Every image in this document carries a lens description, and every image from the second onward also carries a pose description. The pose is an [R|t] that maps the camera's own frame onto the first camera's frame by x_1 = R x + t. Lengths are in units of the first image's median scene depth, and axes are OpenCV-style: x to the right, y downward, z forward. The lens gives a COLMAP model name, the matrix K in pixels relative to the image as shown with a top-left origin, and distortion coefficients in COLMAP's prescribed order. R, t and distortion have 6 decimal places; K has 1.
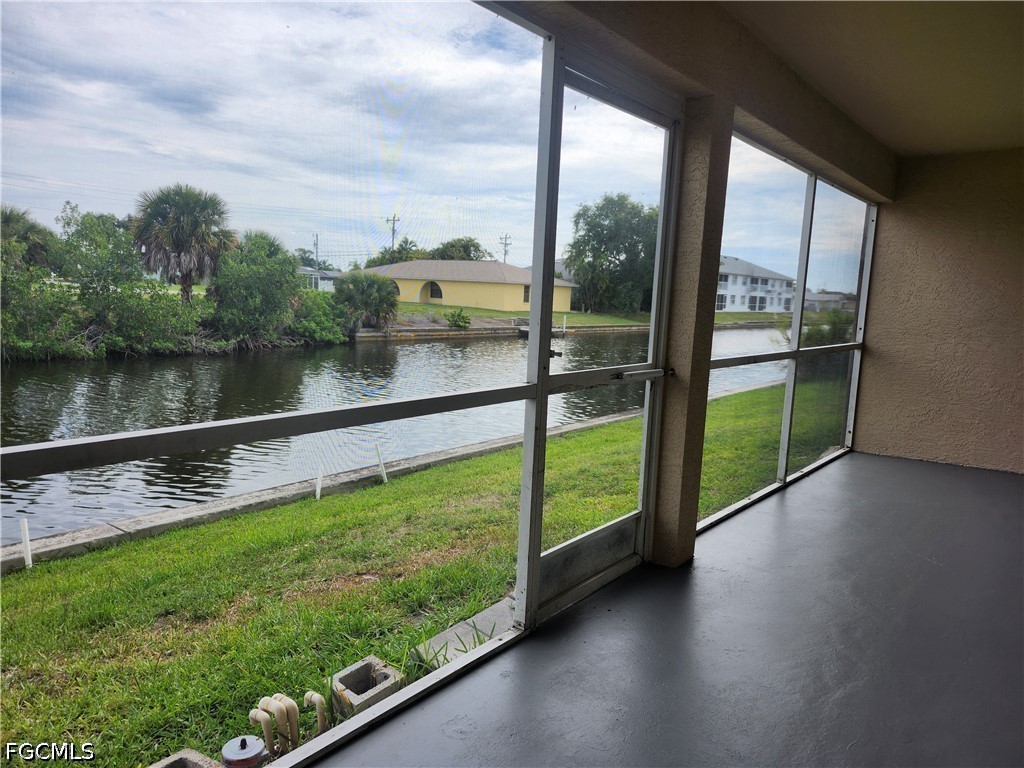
lens RADIAL K [[707.7, 0, 505.2], [0, 707.7, 380.6], [0, 0, 1]] dist [0.099745, -0.134066]
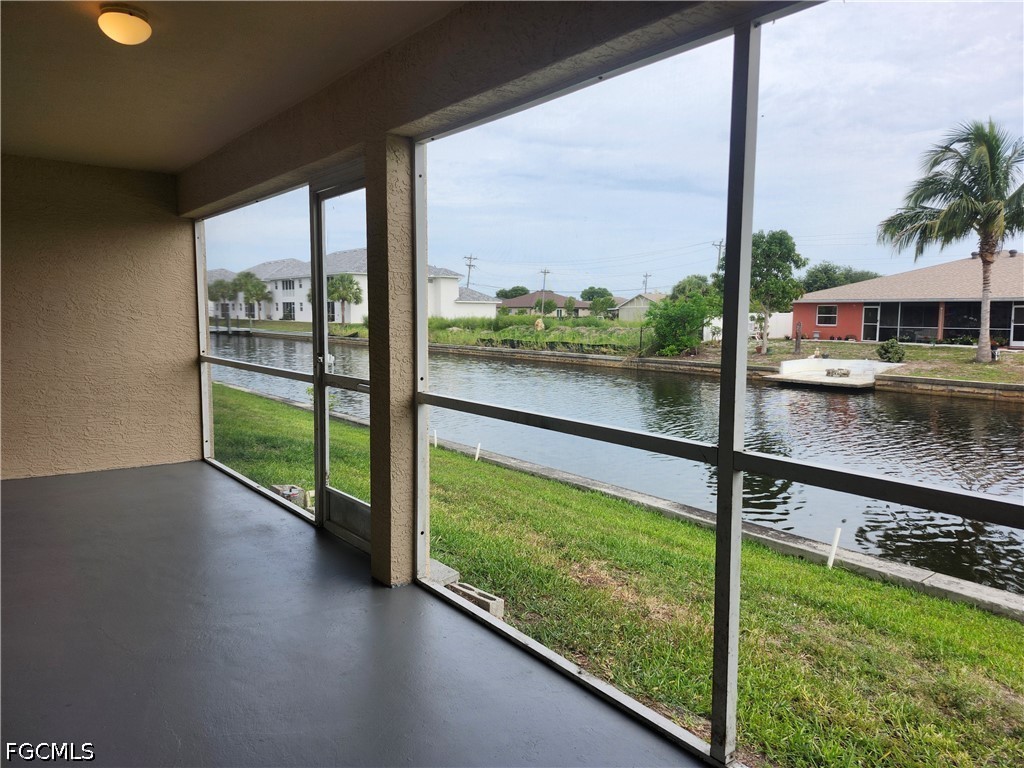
lens RADIAL K [[707.7, 0, 505.2], [0, 707.7, 380.6], [0, 0, 1]] dist [0.099745, -0.134066]
pose [[-0.248055, 0.044007, -0.967746, 1.184324], [-0.134707, 0.987696, 0.079442, -0.135842], [0.959334, 0.150069, -0.239075, 1.370204]]
